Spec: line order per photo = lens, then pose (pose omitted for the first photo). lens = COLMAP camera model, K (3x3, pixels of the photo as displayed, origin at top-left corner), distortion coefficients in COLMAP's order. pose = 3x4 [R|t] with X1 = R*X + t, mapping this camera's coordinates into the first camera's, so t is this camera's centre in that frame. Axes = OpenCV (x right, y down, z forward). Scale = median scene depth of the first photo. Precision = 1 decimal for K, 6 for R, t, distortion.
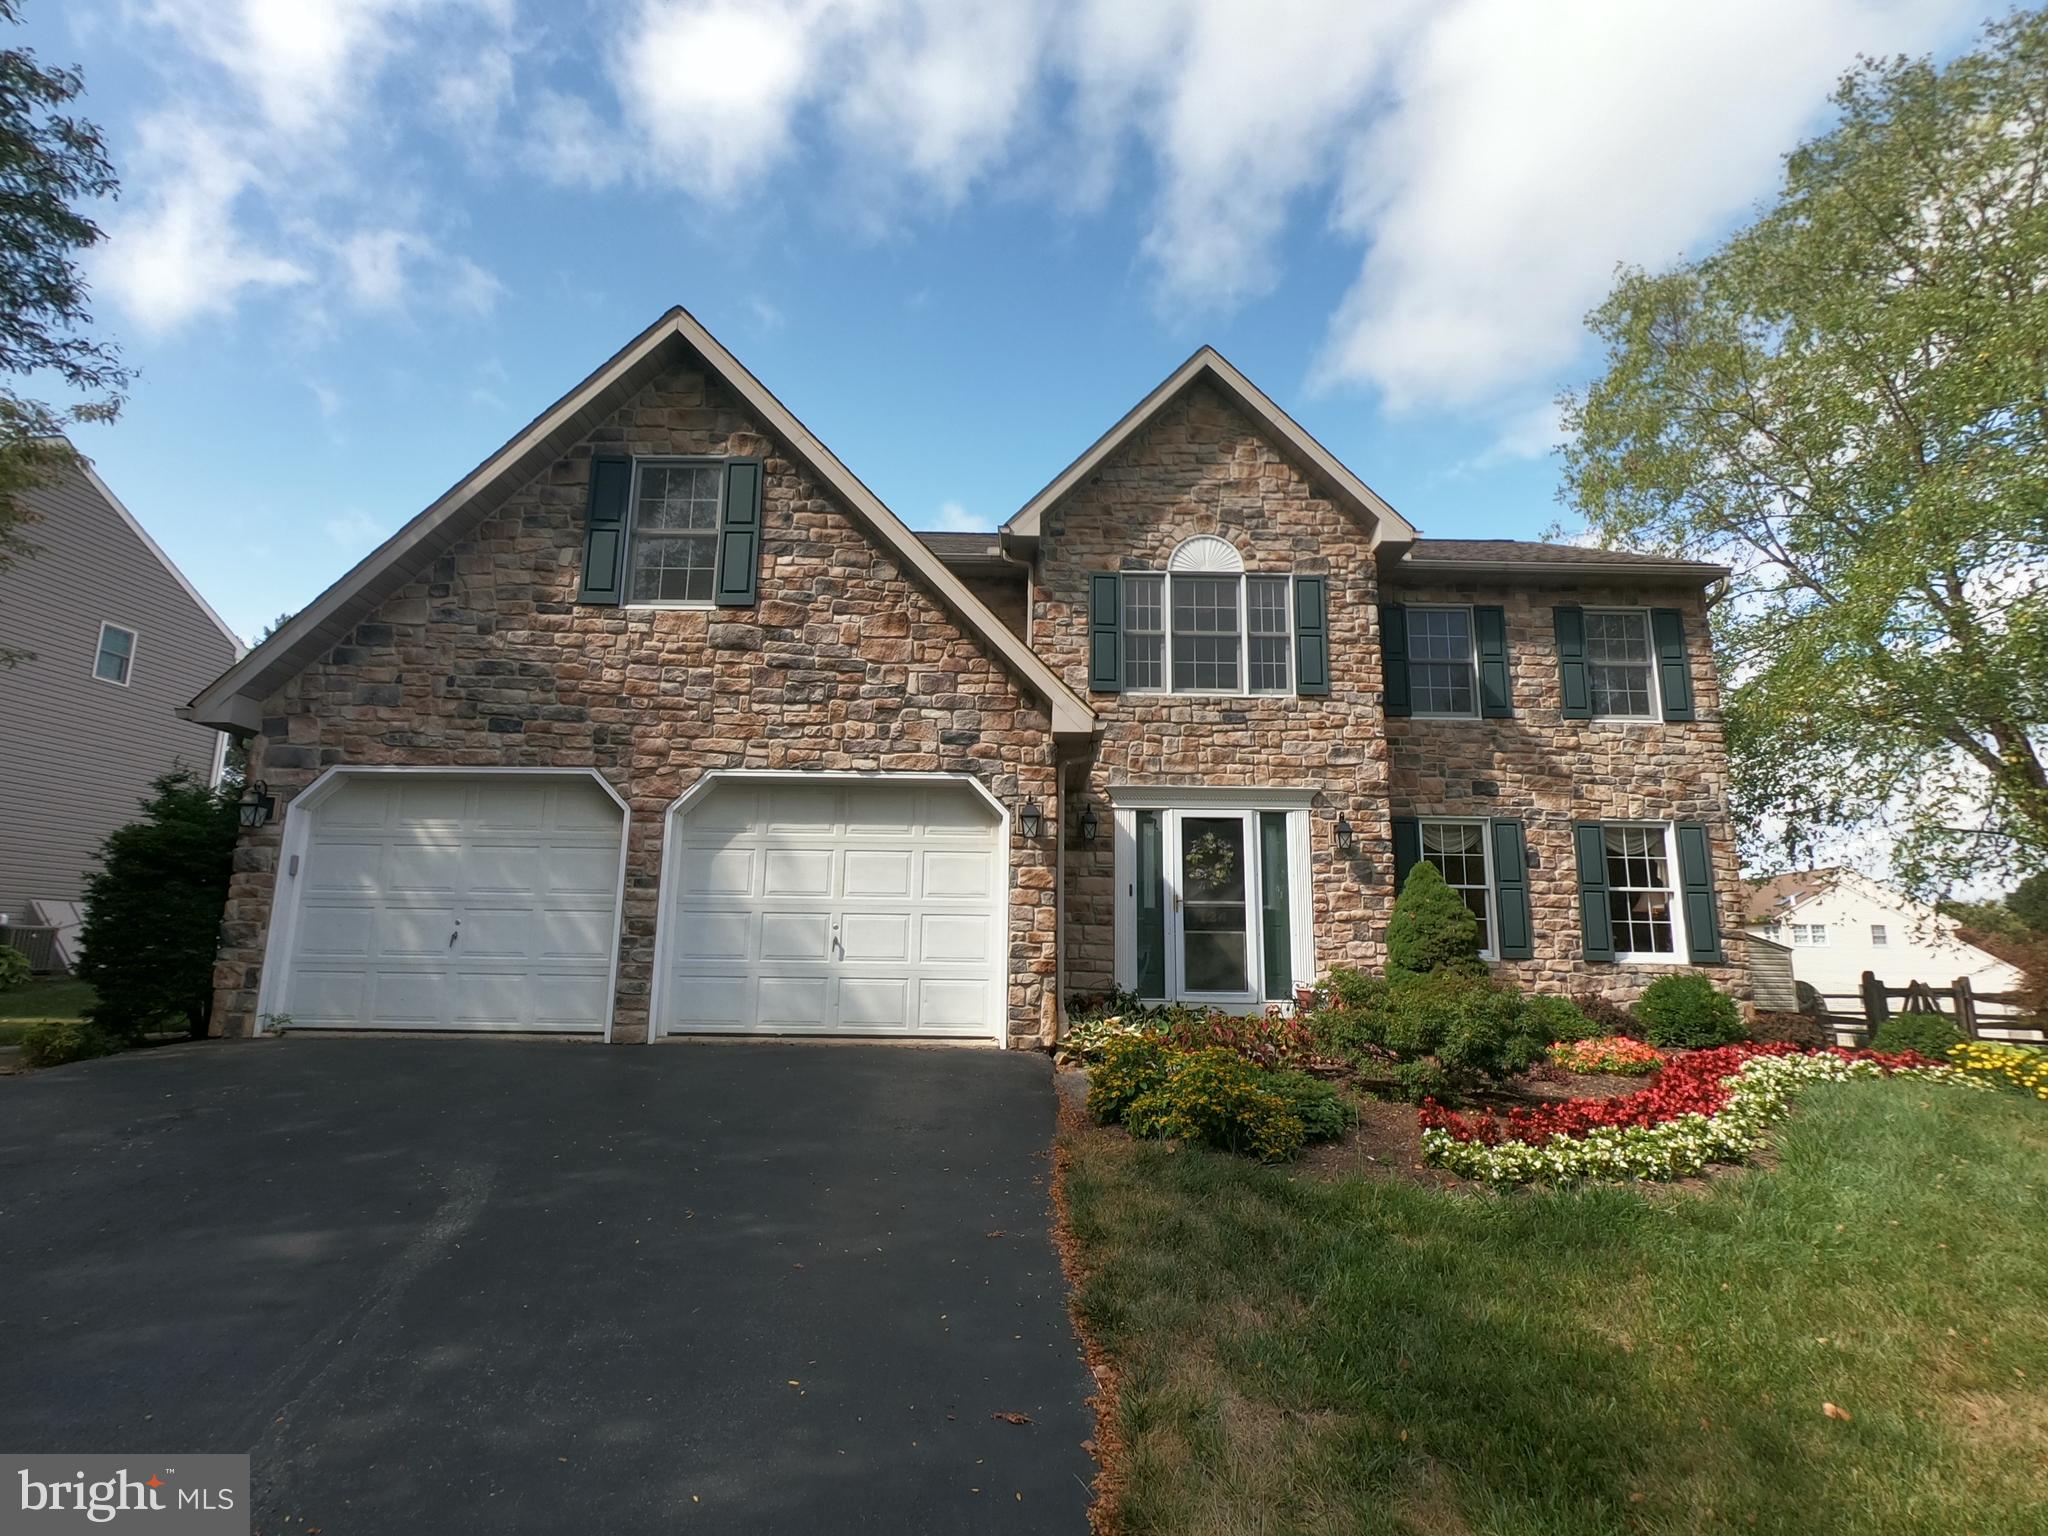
lens RADIAL K [[1036.9, 0, 1022.6], [0, 1036.9, 773.3], [0, 0, 1]] dist [0.001363, 0.000372]
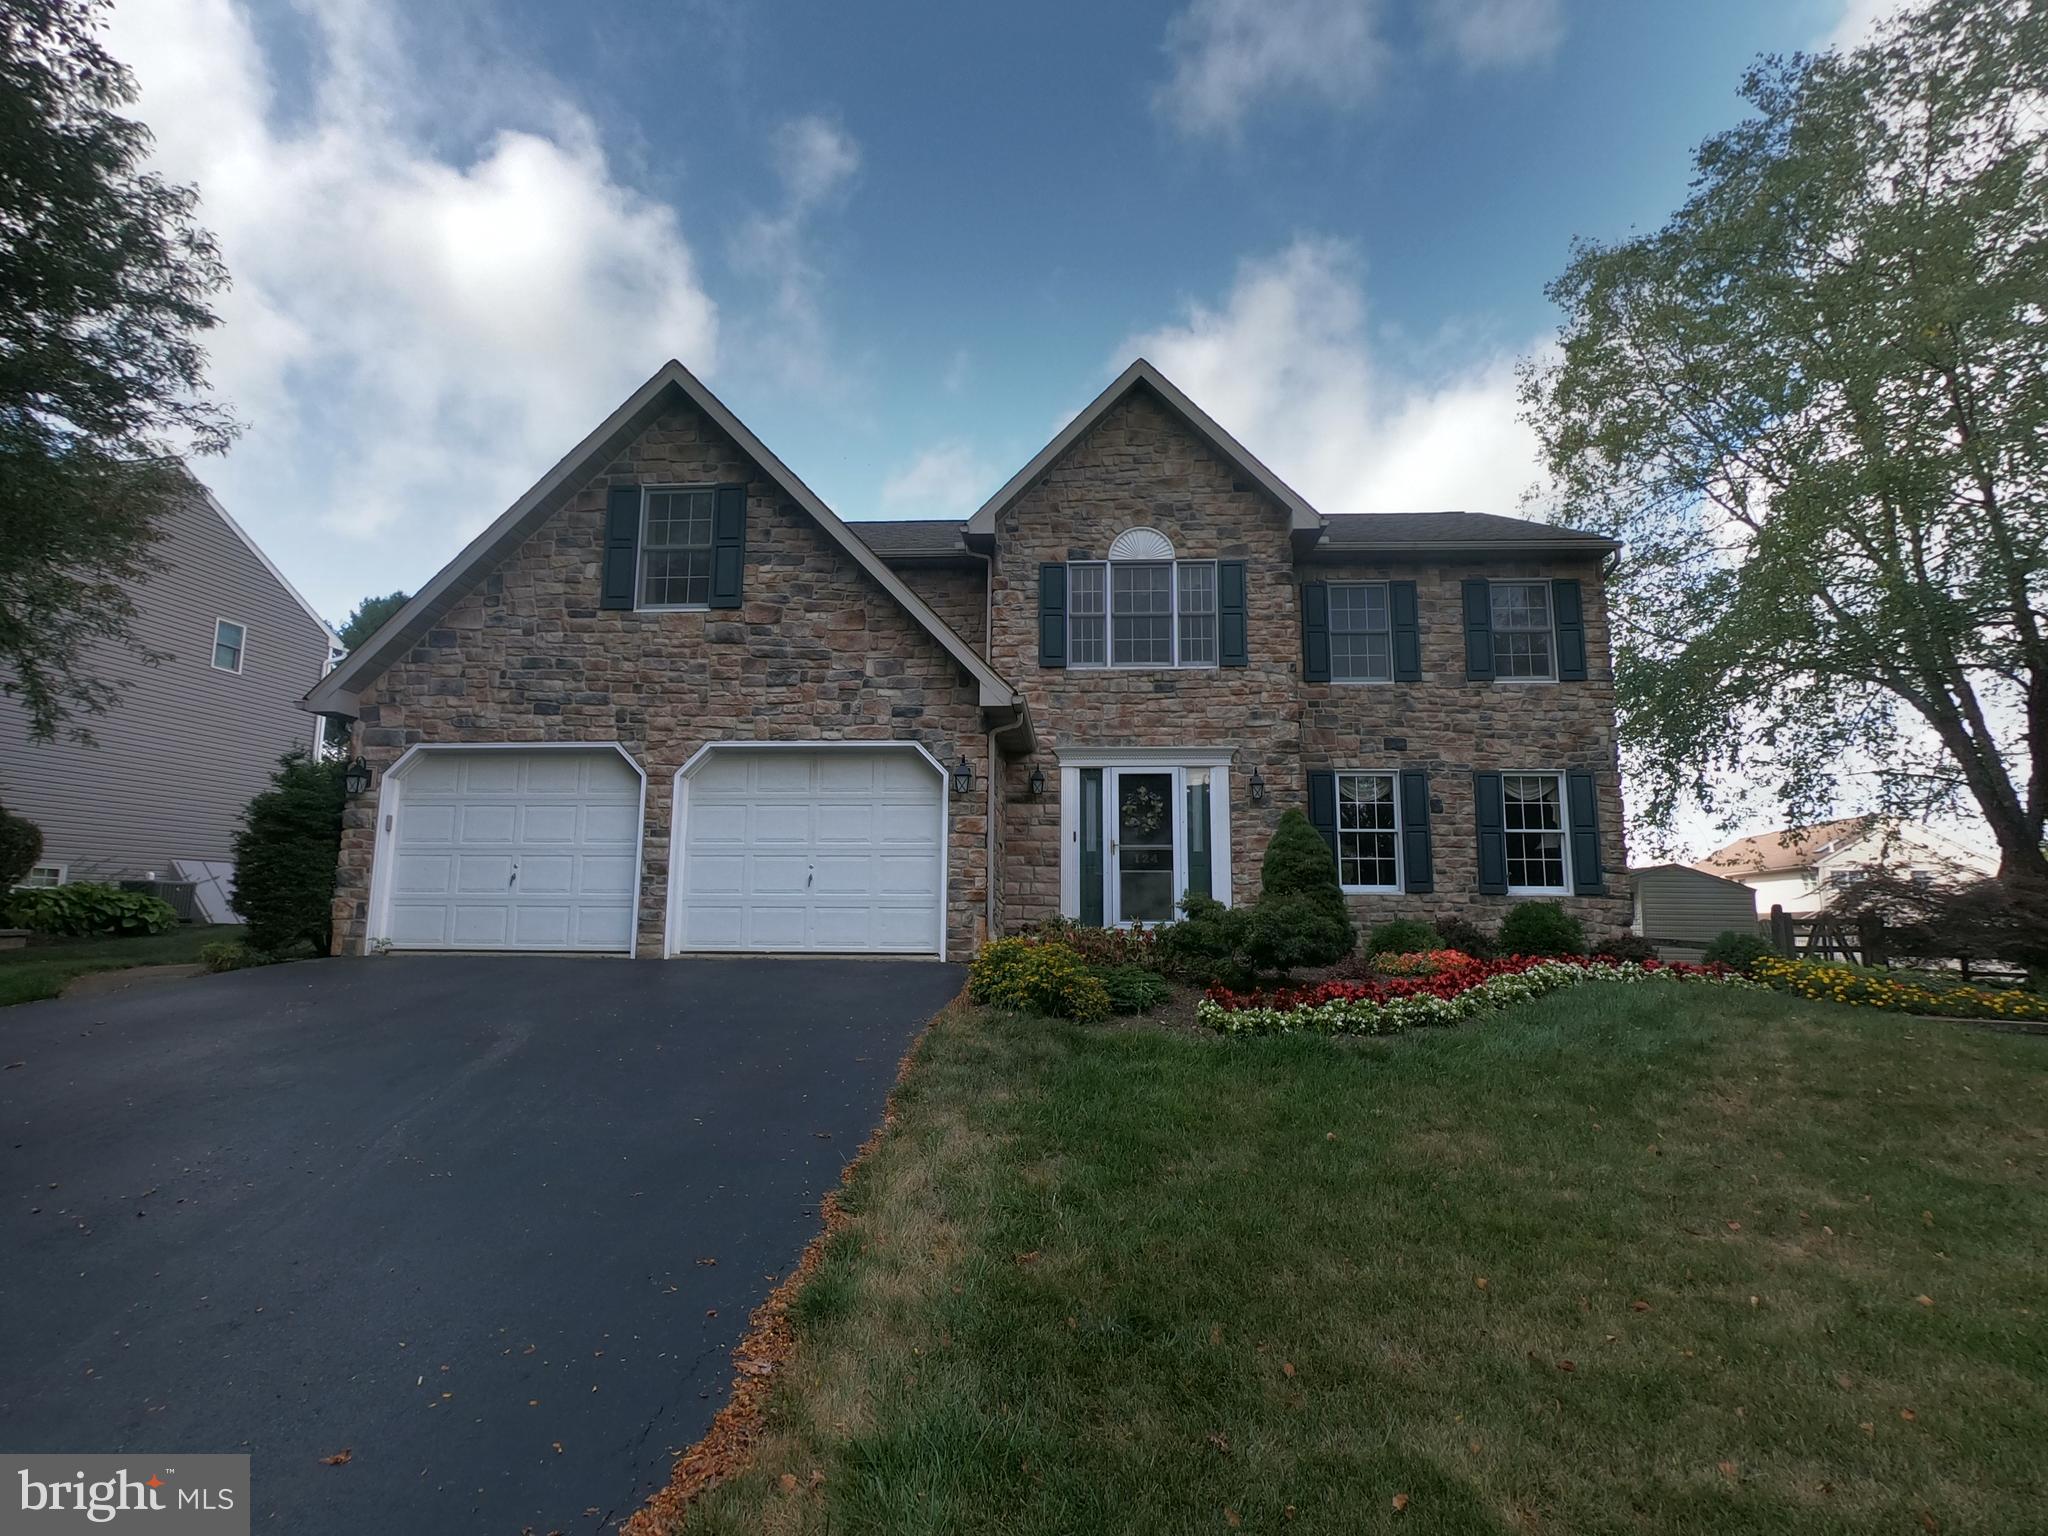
lens RADIAL K [[1036.9, 0, 1022.6], [0, 1036.9, 773.3], [0, 0, 1]] dist [0.001363, 0.000372]
pose [[0.998123, -0.016125, -0.059087, 0.139651], [0.018431, 0.999081, 0.038688, -0.006349], [0.058409, -0.039705, 0.997503, -0.206536]]
